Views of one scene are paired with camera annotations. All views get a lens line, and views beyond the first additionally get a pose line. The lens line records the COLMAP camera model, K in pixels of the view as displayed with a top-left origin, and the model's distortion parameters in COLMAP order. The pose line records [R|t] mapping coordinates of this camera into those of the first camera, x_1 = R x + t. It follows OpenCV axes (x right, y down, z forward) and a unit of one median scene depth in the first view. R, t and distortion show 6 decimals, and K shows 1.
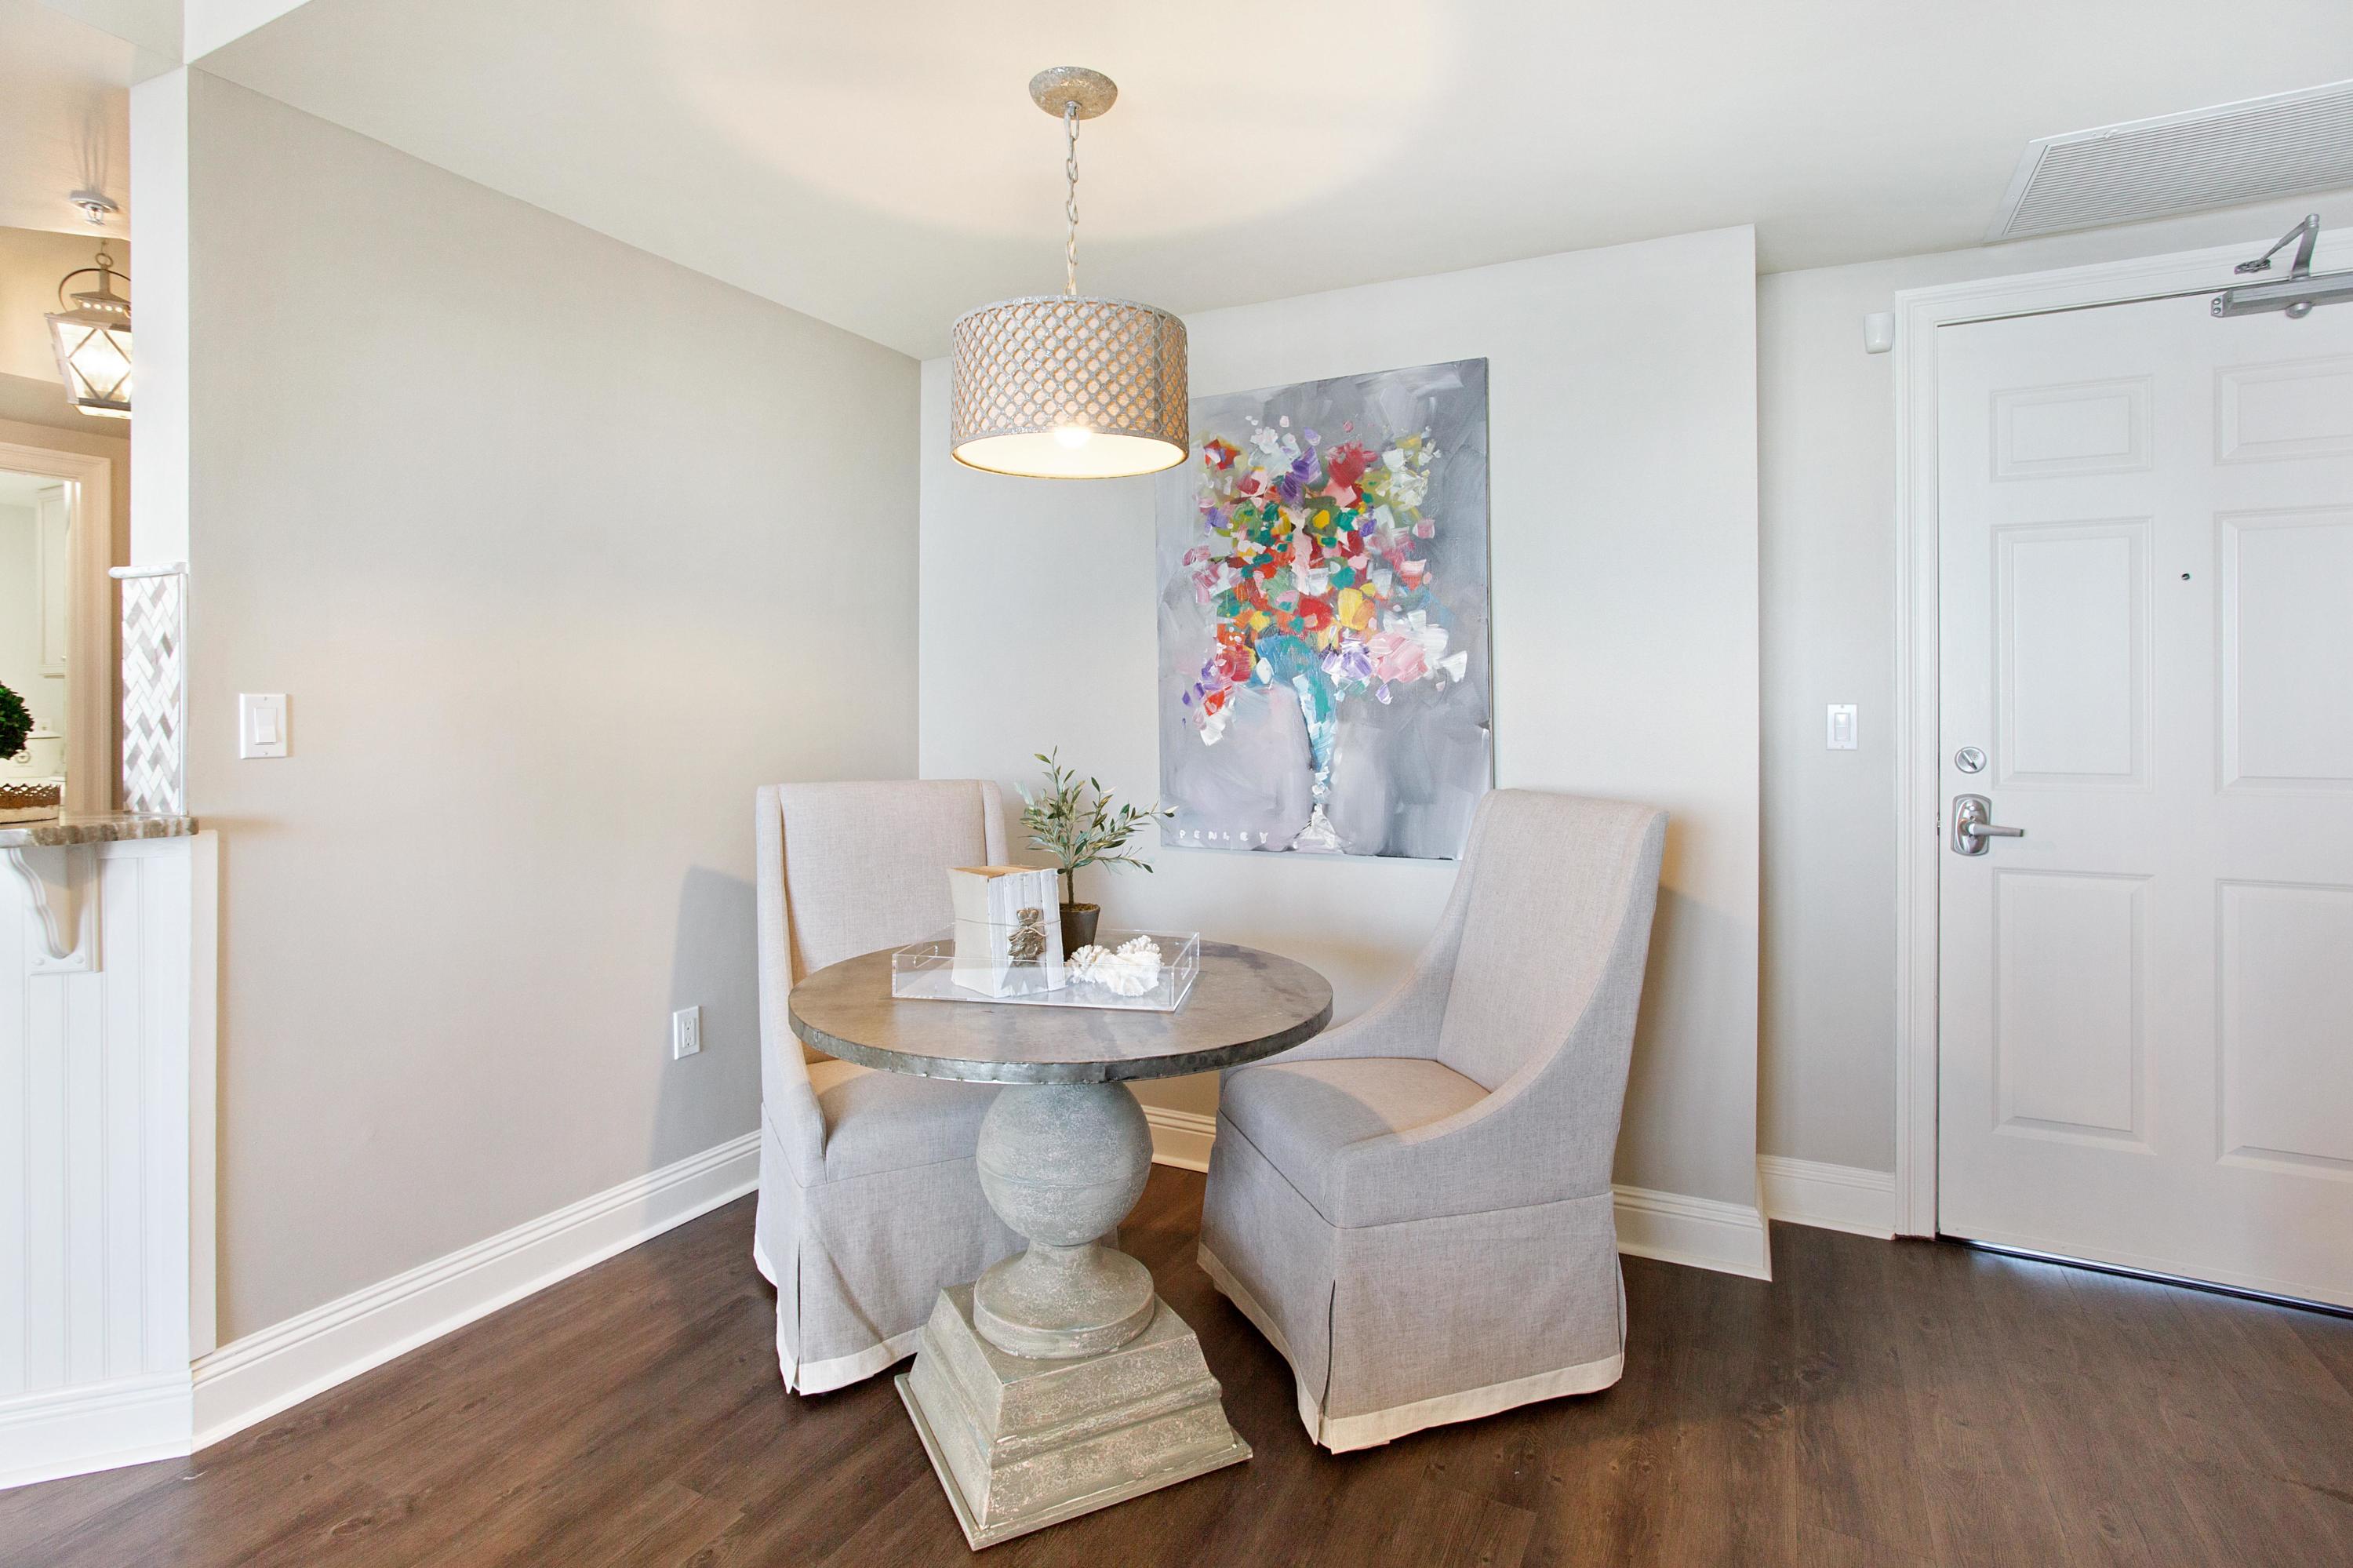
lens RADIAL K [[1176.5, 0, 1226.2], [0, 1176.5, 702.3], [0, 0, 1]] dist [-0.003046, -0.000195]
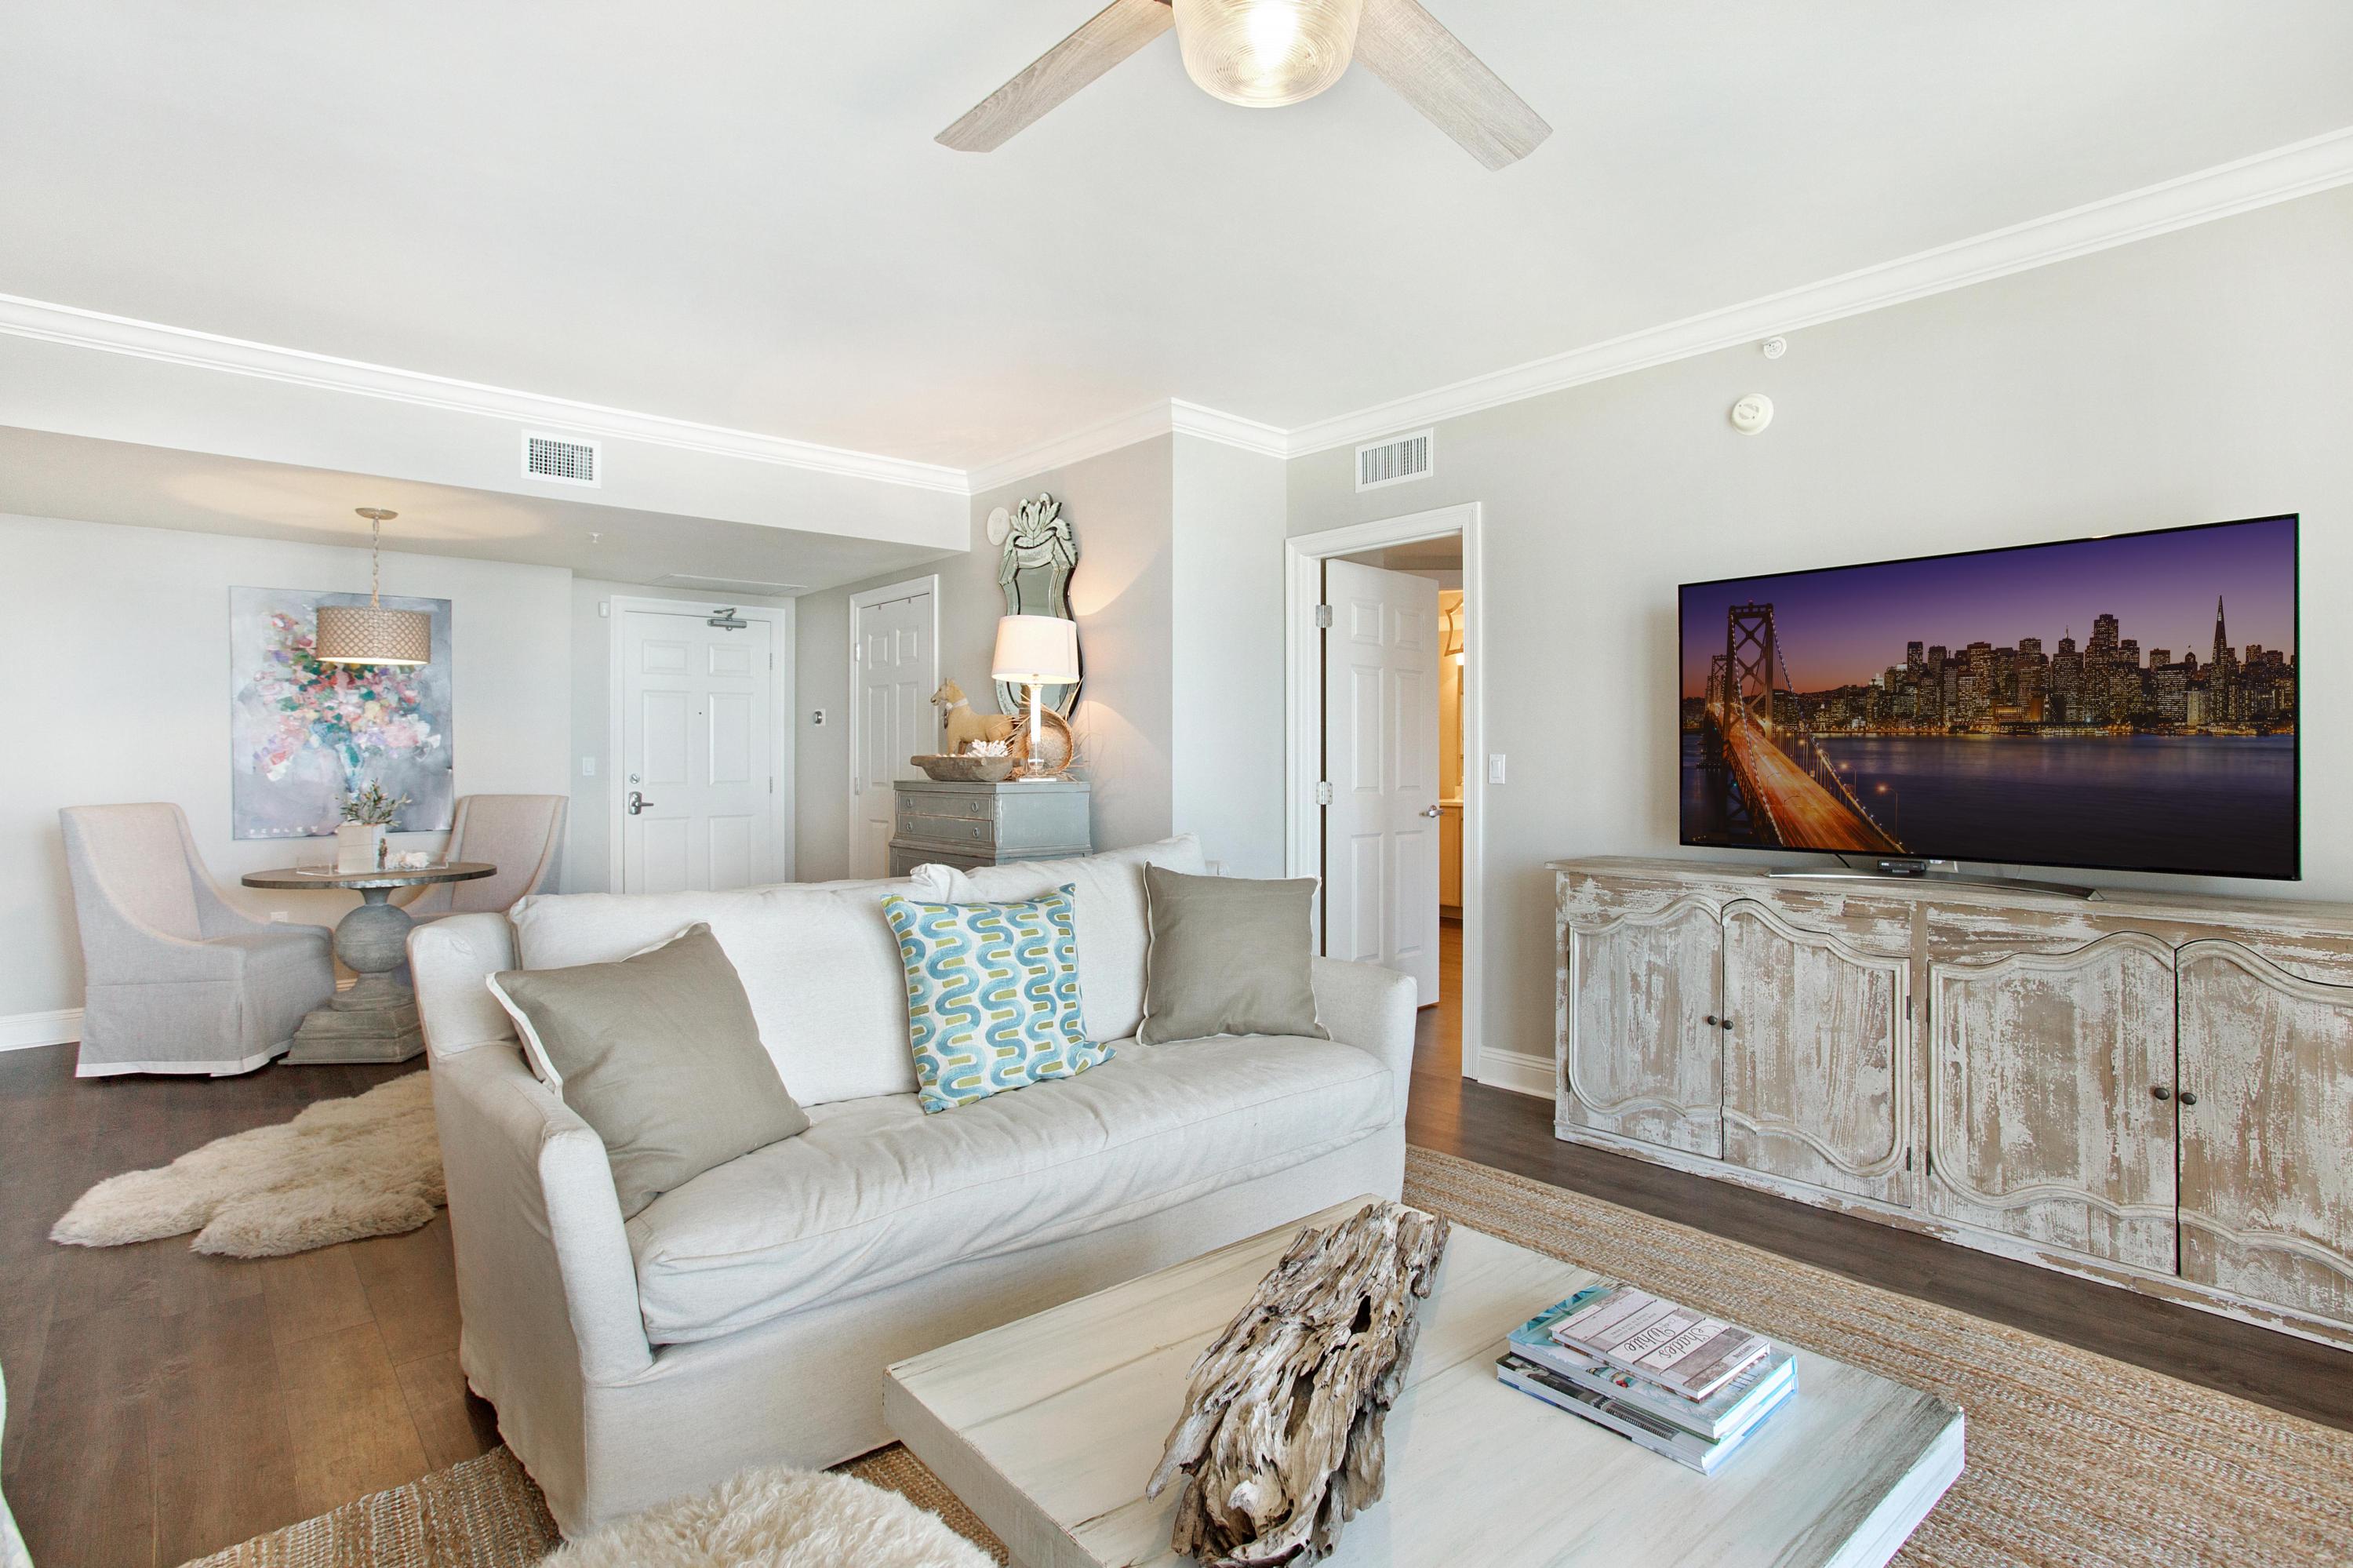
lens RADIAL K [[1187.2, 0, 1171.6], [0, 1187.2, 759.9], [0, 0, 1]] dist [-0.053819, 0.048867]
pose [[0.390299, -0.004292, 0.920678, -1.205323], [-0.000736, 0.999987, 0.004974, -0.006935], [-0.920688, -0.002619, 0.390291, -1.040172]]
